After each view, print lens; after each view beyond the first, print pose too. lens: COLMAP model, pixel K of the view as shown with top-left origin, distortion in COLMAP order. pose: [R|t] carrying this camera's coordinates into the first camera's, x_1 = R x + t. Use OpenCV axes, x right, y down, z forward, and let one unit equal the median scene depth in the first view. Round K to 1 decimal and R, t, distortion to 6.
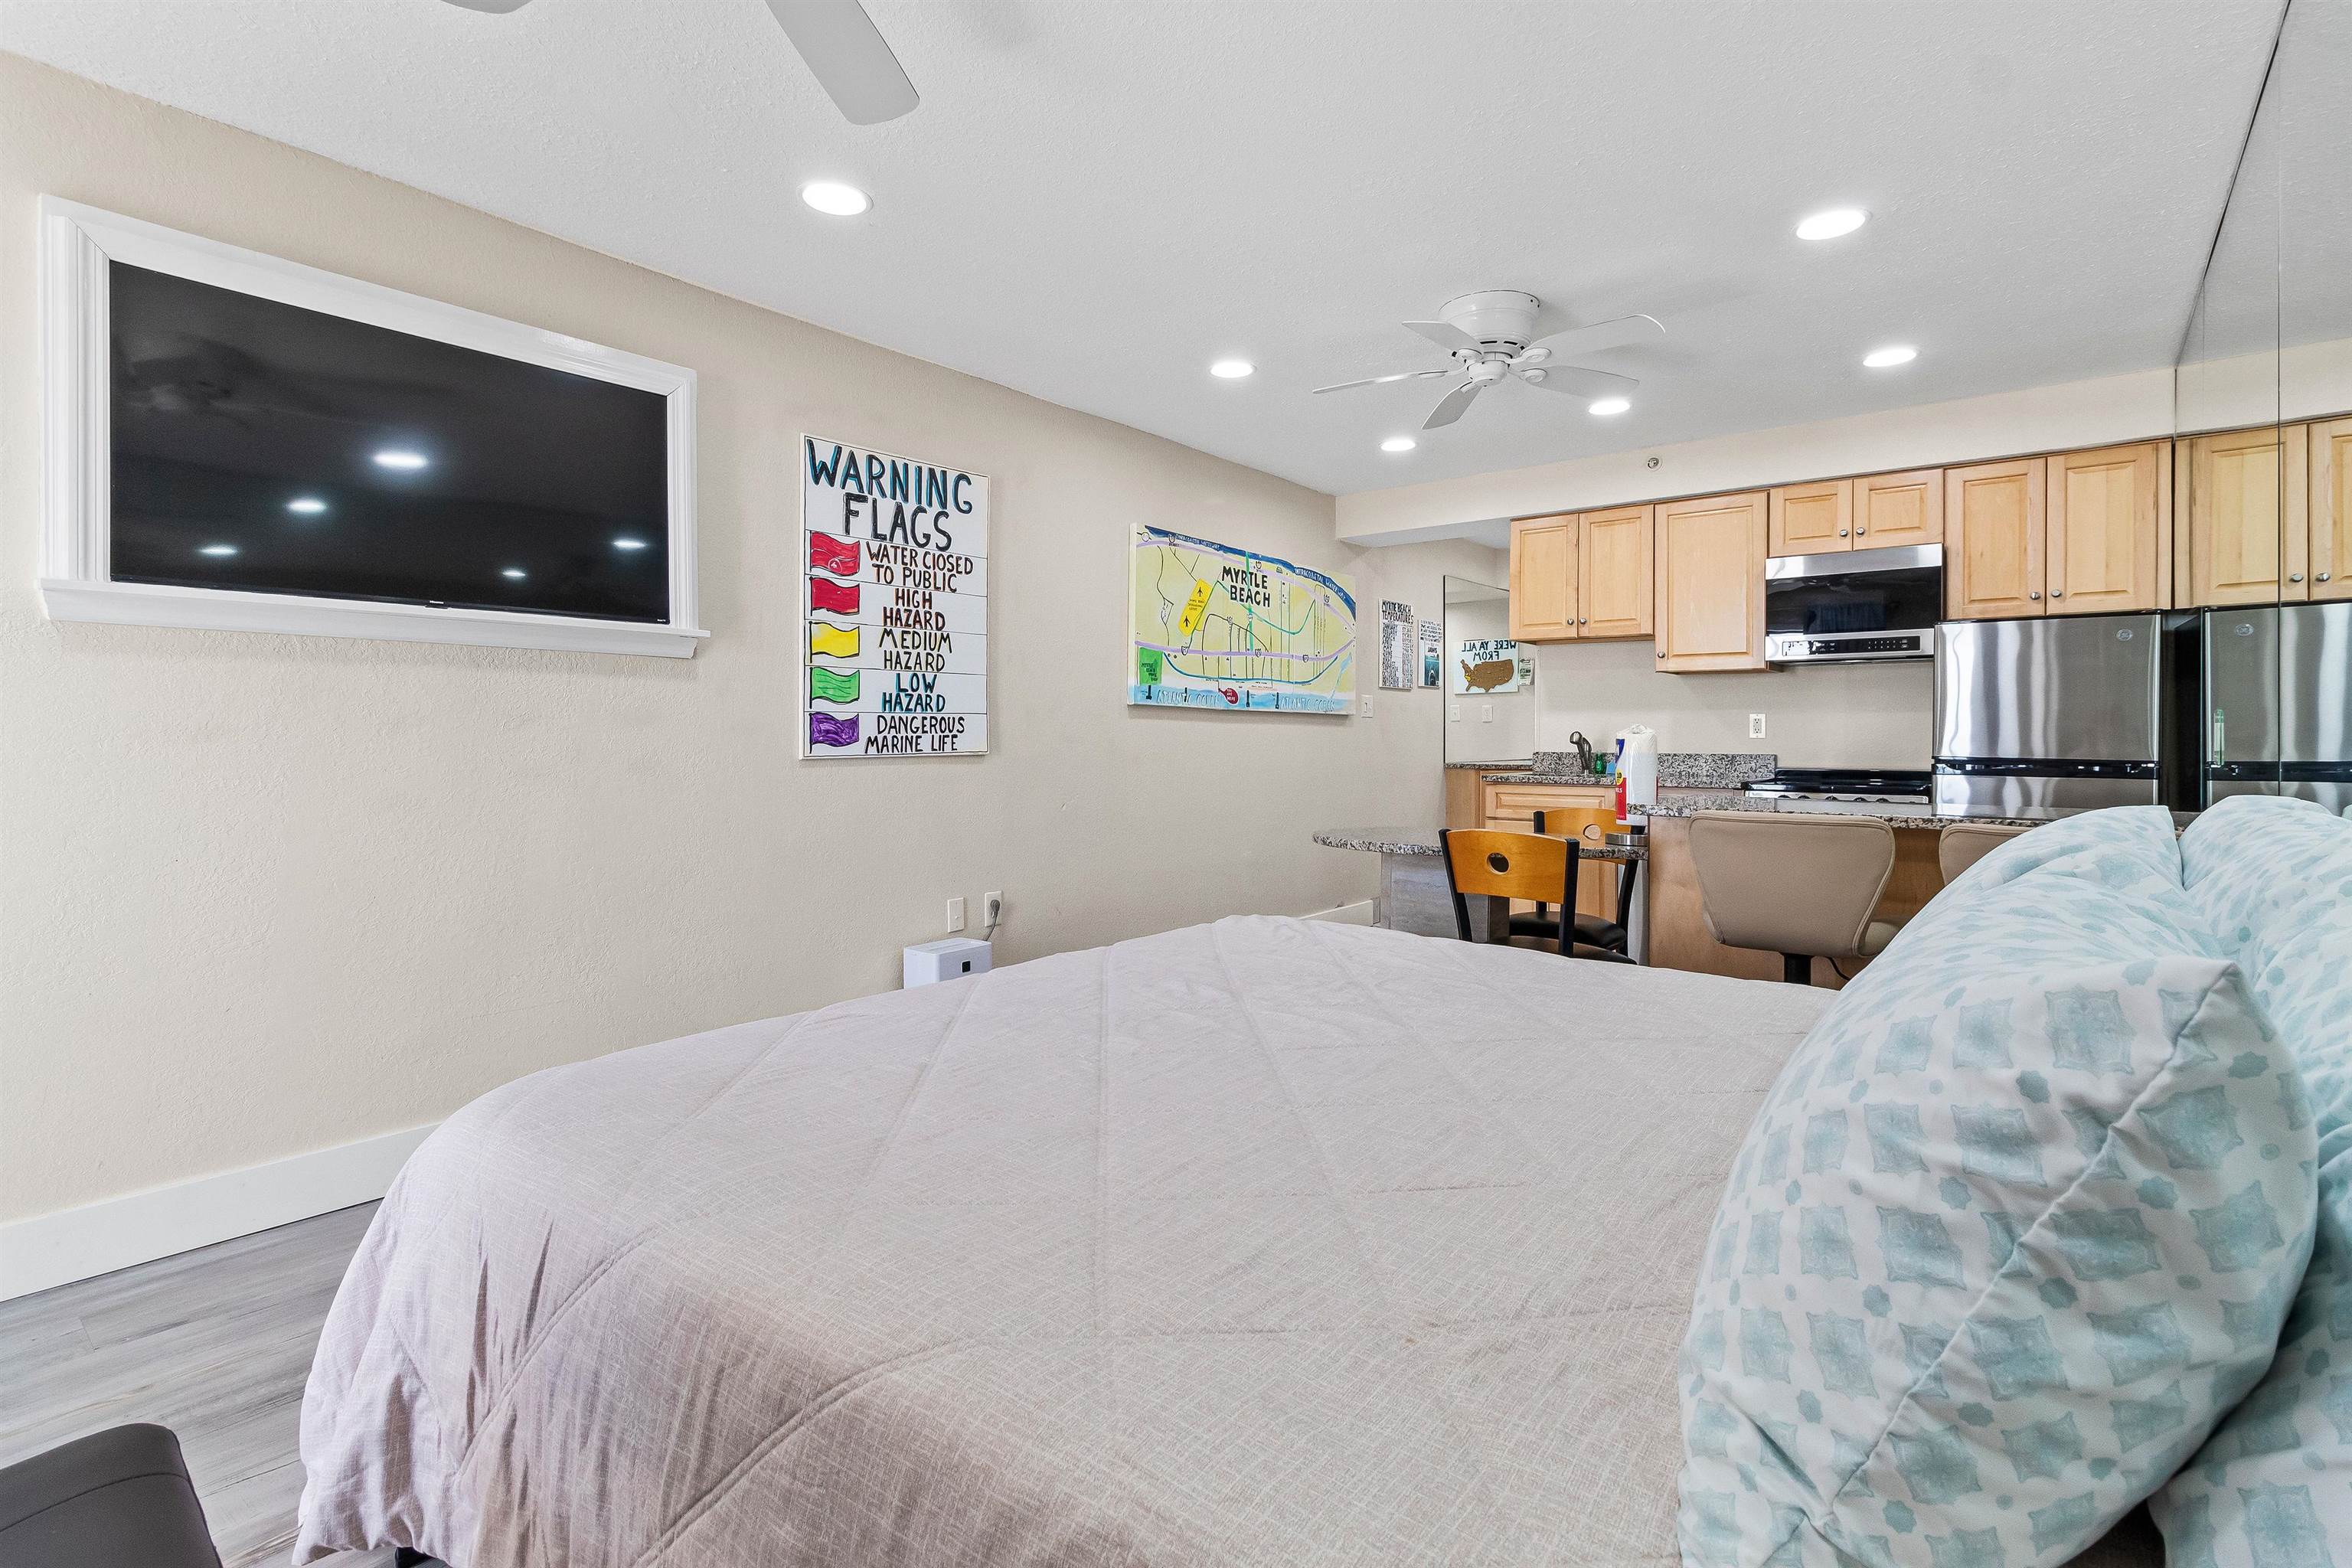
lens RADIAL K [[1082.2, 0, 1186.5], [0, 1082.2, 732.6], [0, 0, 1]] dist [-0.002016, 0.000482]
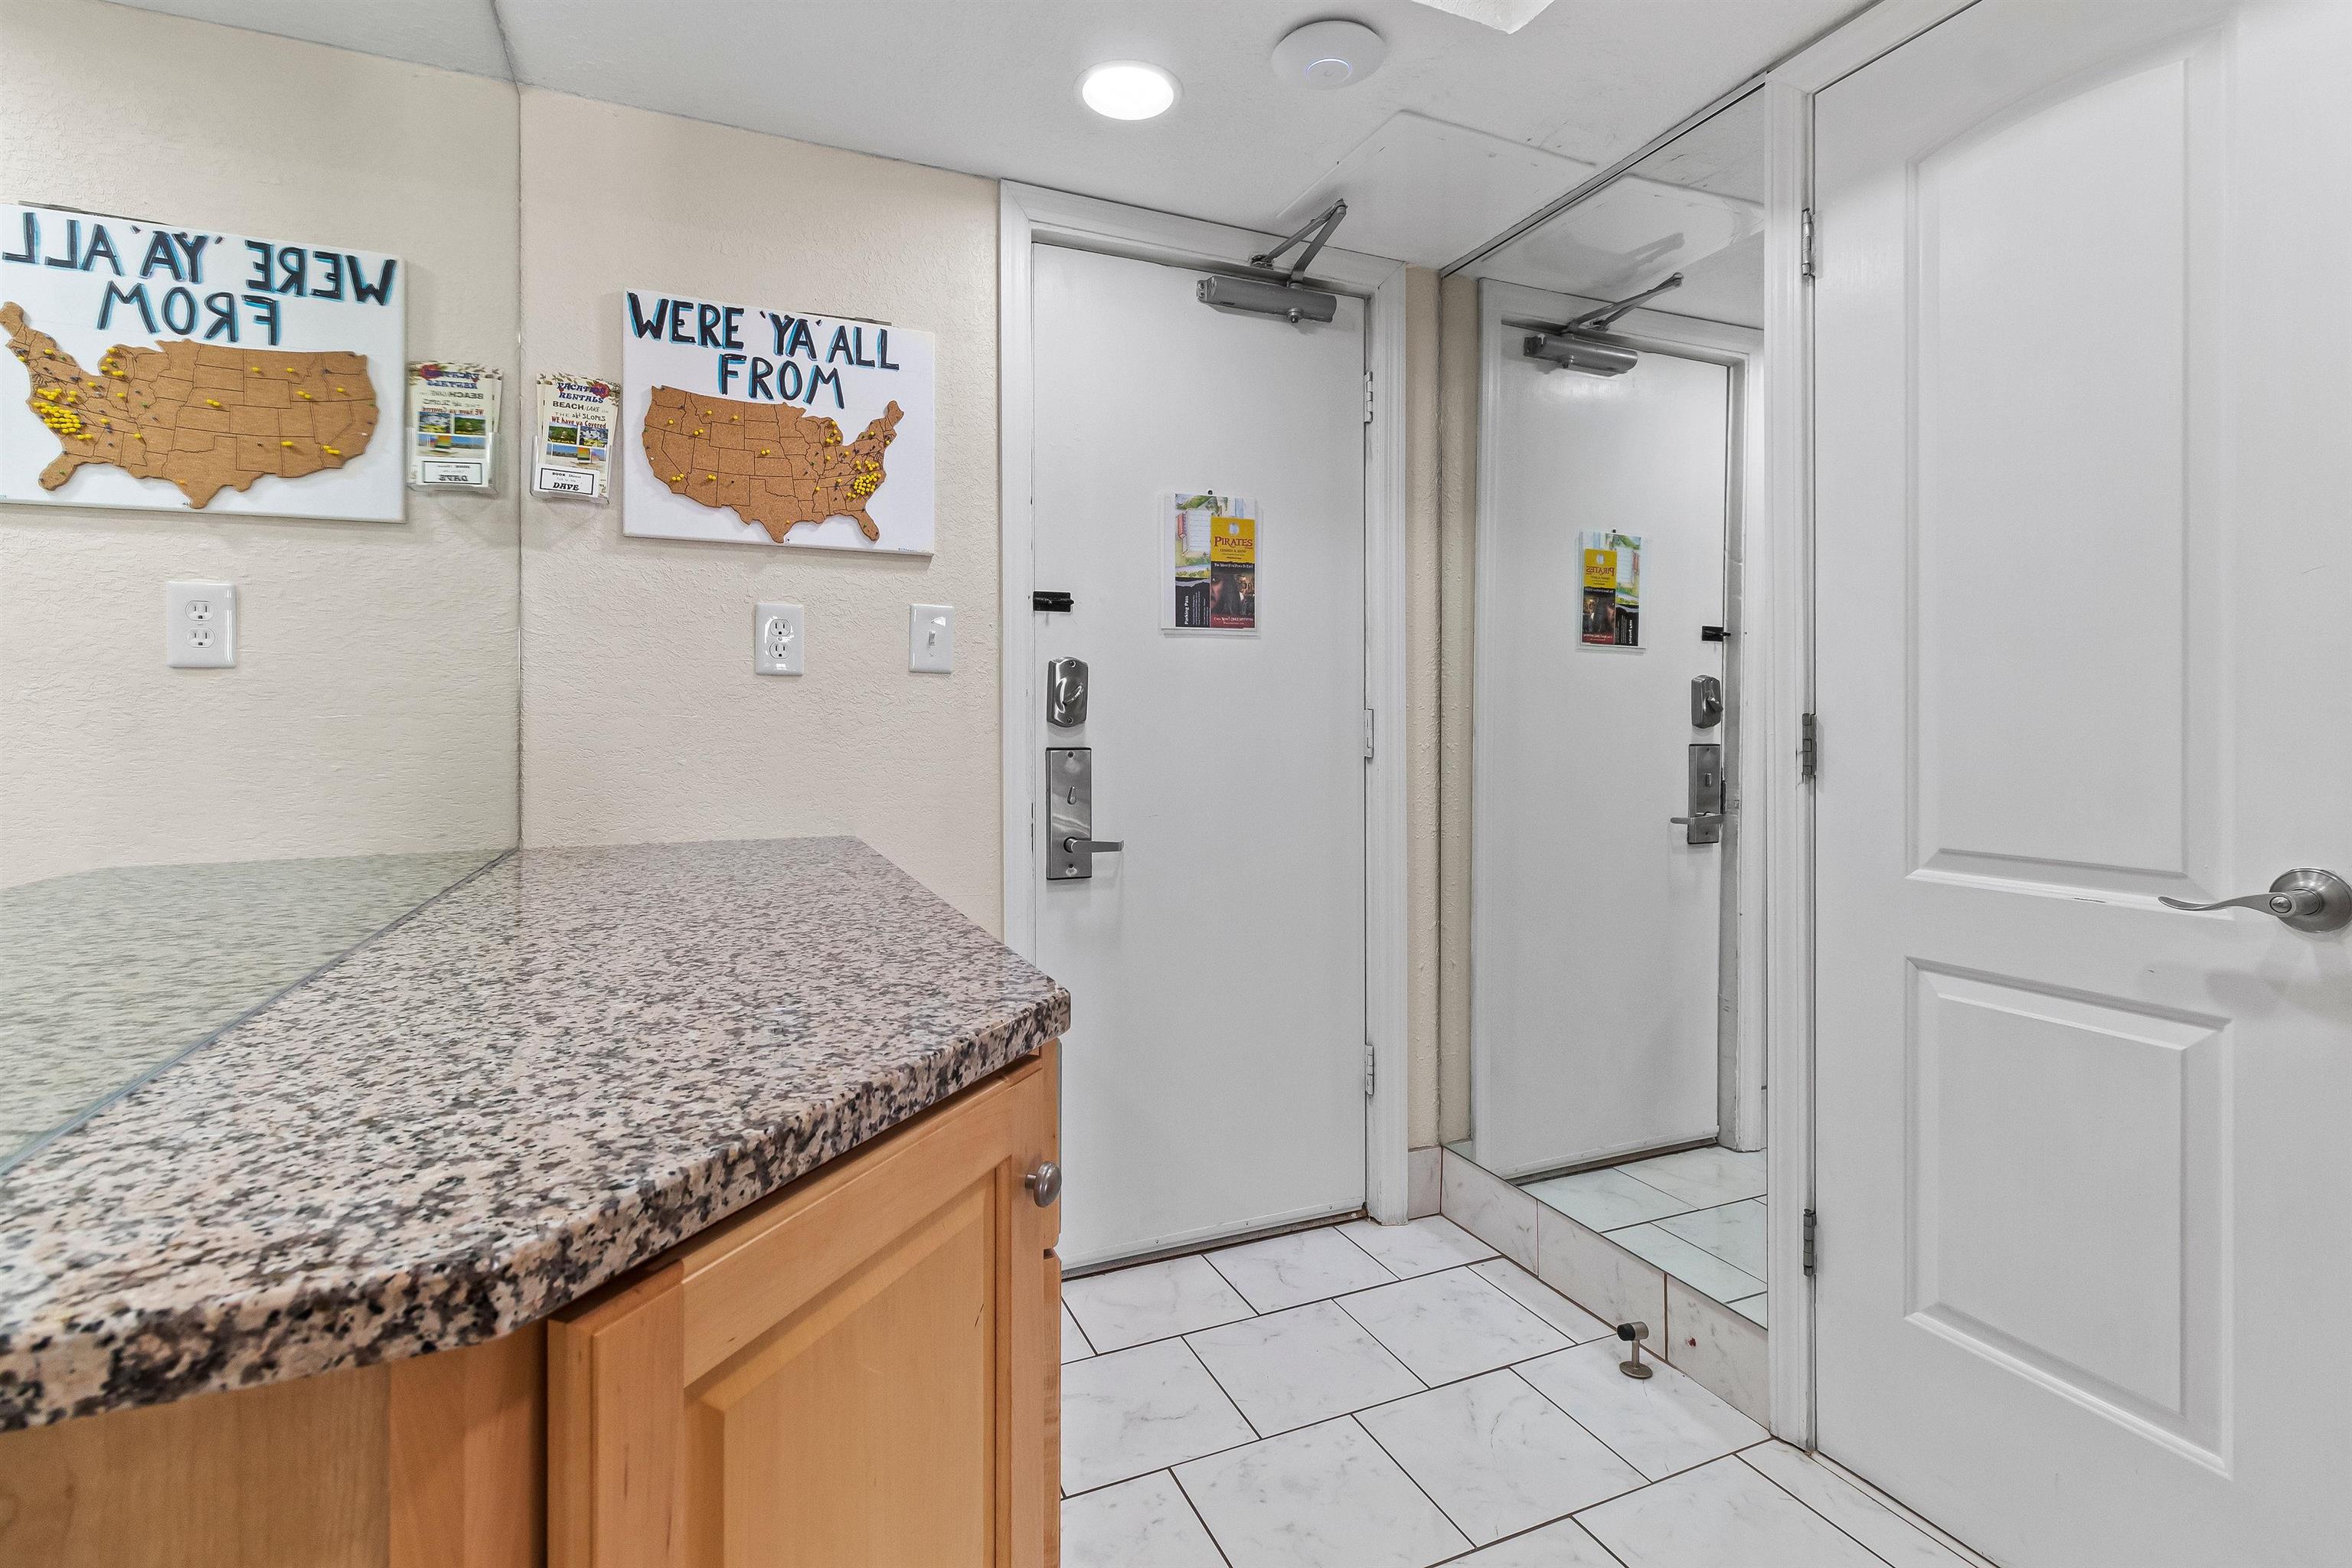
lens RADIAL K [[1082.2, 0, 1186.5], [0, 1082.2, 732.6], [0, 0, 1]] dist [-0.002016, 0.000482]
pose [[0.467481, -0.008417, 0.883963, 0.349341], [0.005032, 0.999964, 0.006860, 0.001510], [-0.883989, 0.001241, 0.467506, 1.387635]]
